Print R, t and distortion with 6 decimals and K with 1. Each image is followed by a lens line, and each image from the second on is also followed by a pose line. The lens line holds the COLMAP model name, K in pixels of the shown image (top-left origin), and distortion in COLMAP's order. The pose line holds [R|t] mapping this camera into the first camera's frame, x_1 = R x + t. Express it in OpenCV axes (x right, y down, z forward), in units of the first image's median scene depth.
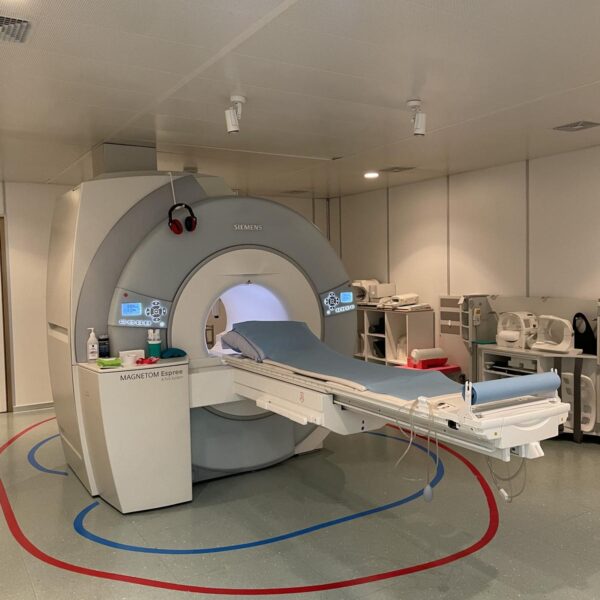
lens RADIAL K [[598.1, 0, 303.1], [0, 598.1, 299.5], [0, 0, 1]] dist [0.081330, 0.000000]
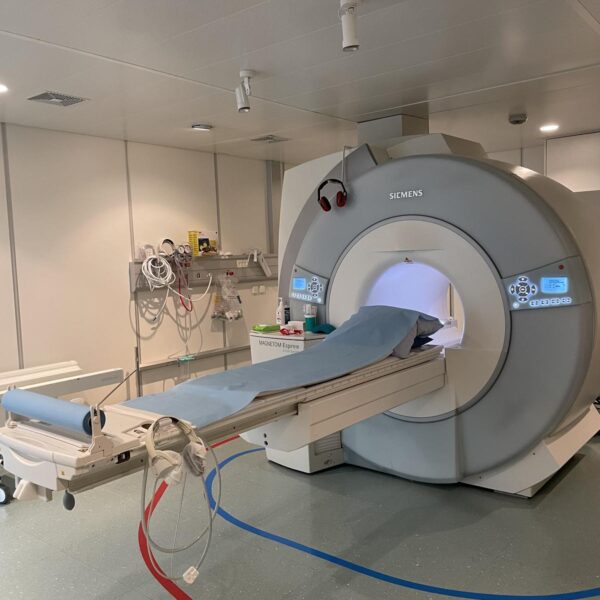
lens RADIAL K [[598.1, 0, 302.5], [0, 598.1, 300.7], [0, 0, 1]] dist [0.081330, 0.000000]
pose [[0.329445, 0.083823, -0.940447, 0.684648], [-0.023113, 0.996469, 0.080719, -0.038054], [0.943892, -0.004857, 0.330219, 0.599789]]
